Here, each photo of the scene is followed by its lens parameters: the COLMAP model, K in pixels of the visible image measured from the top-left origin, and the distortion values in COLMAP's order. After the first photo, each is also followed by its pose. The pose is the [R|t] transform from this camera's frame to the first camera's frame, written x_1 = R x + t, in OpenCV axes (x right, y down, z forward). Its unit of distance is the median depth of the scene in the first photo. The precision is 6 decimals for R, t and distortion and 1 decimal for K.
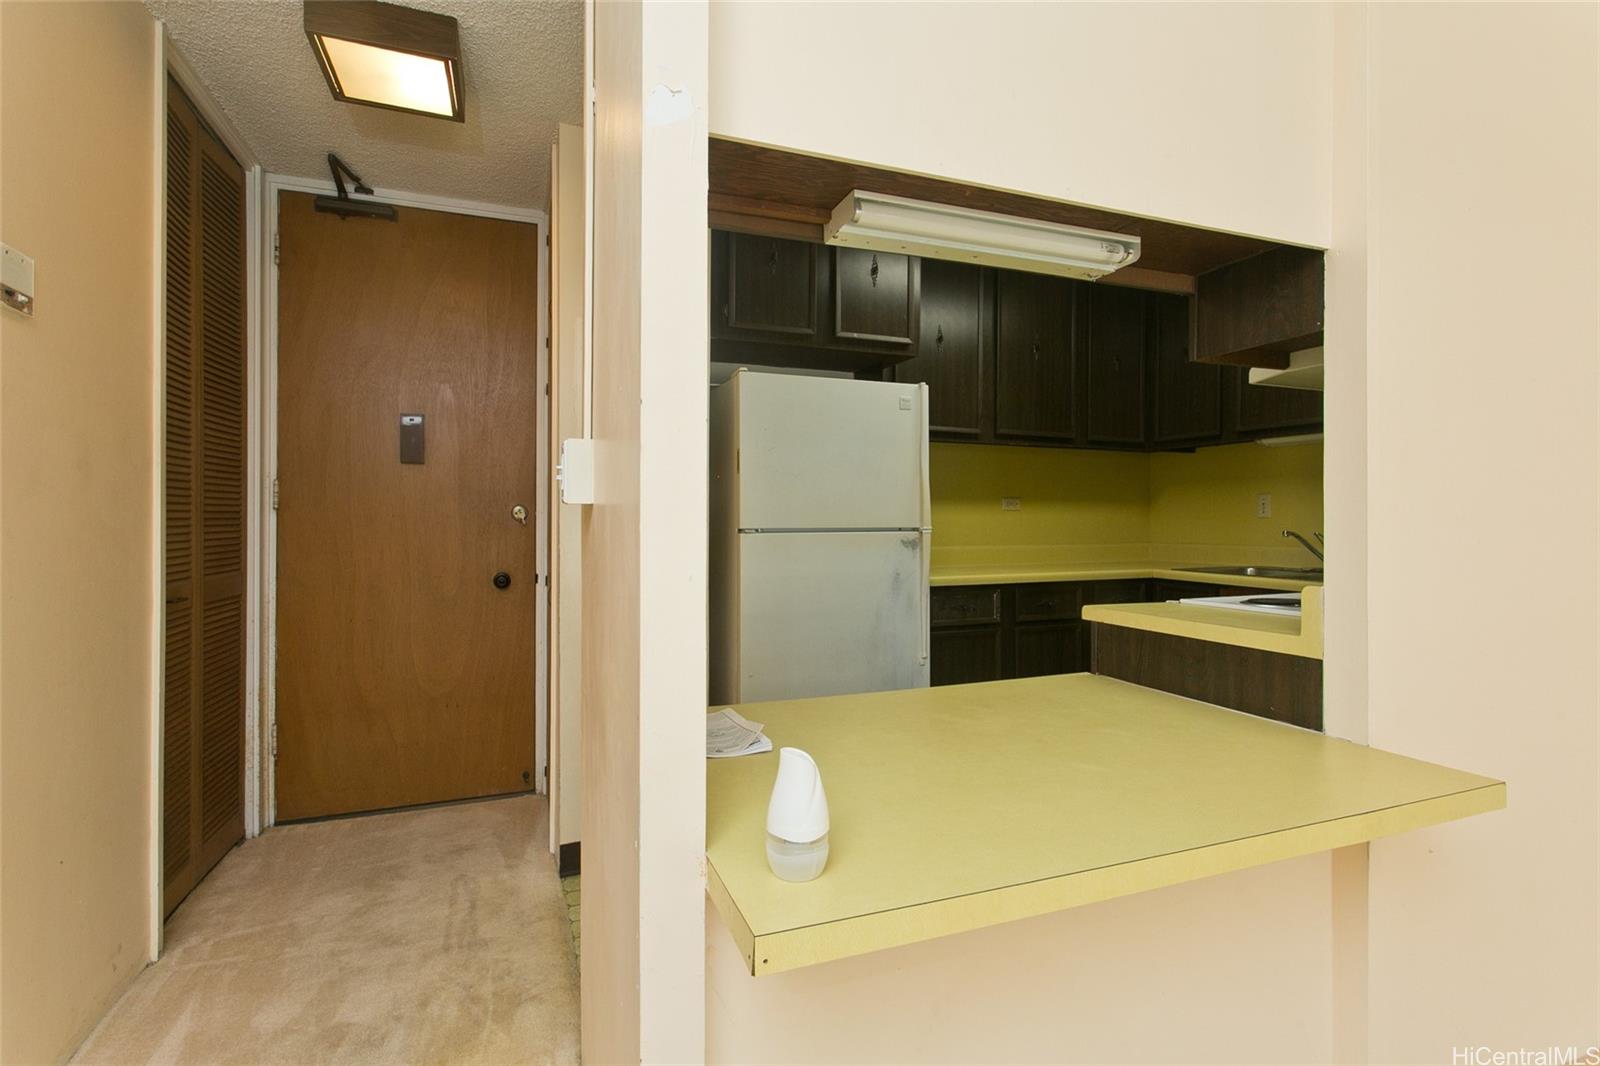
lens RADIAL K [[744.4, 0, 794.5], [0, 744.4, 529.7], [0, 0, 1]] dist [-0.001578, 0.000181]
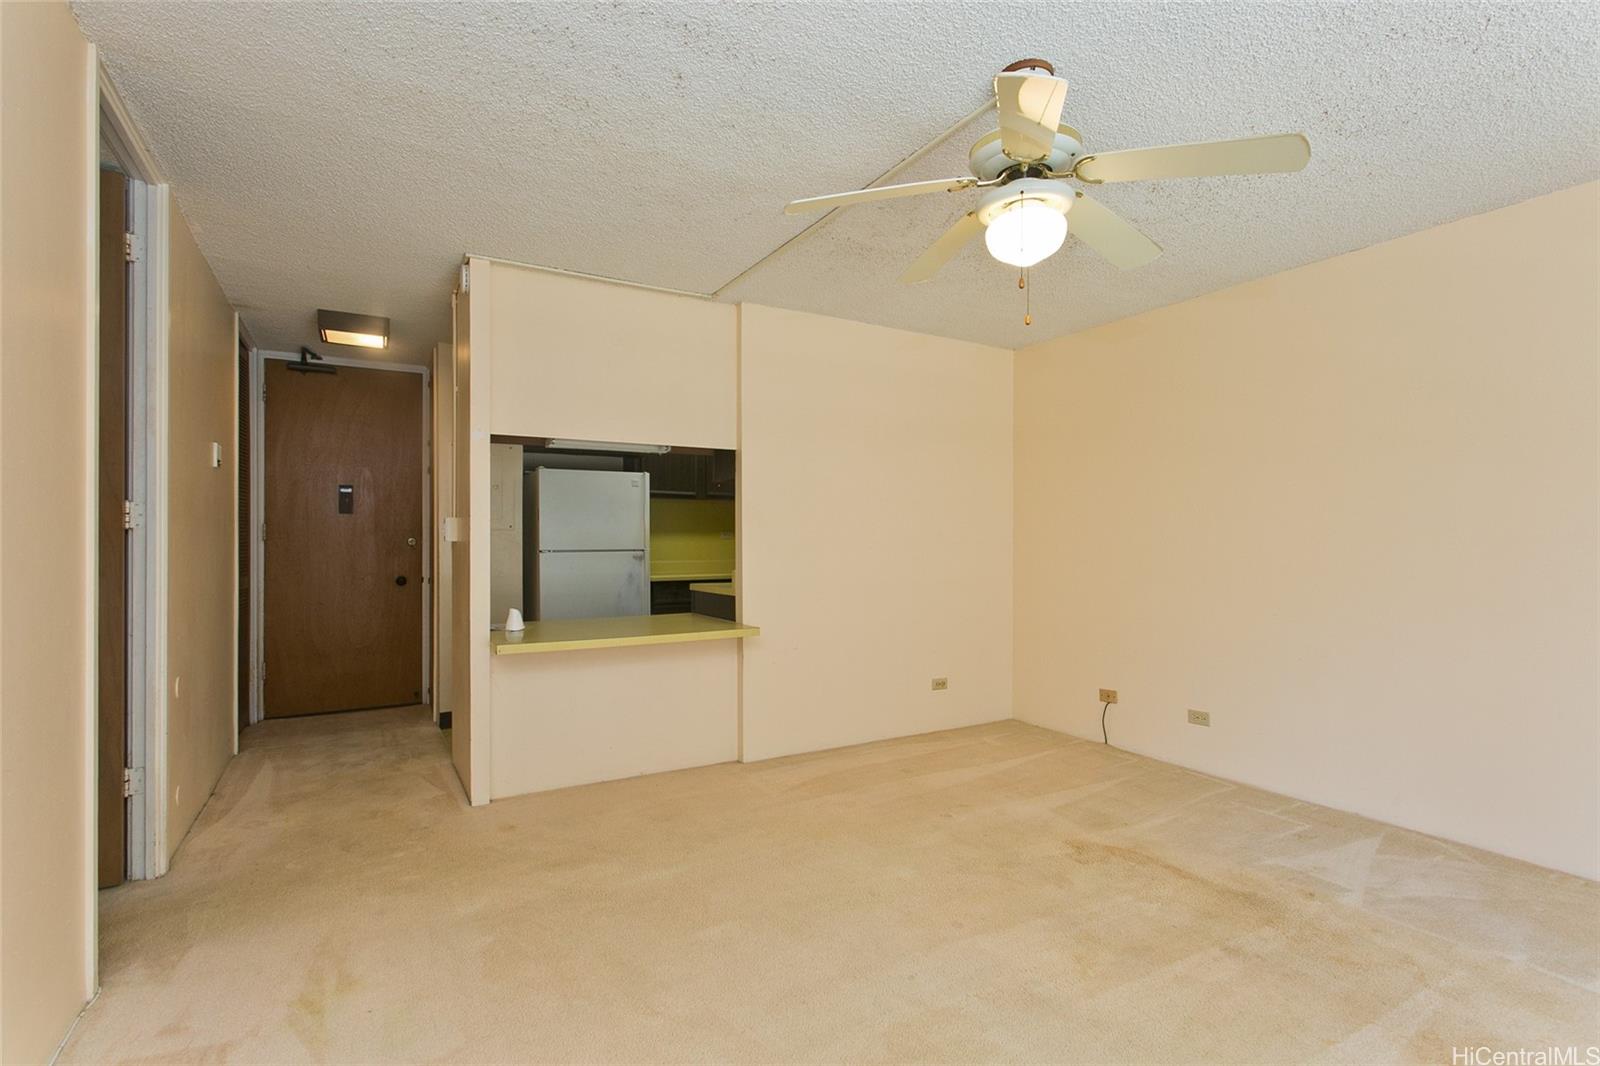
lens RADIAL K [[770.5, 0, 830.0], [0, 770.5, 549.7], [0, 0, 1]] dist [0.000774, 0.000369]
pose [[0.983072, -0.003966, 0.183179, 0.278931], [0.004219, 0.999991, -0.000993, 0.002298], [-0.183173, 0.001749, 0.983079, -1.017695]]
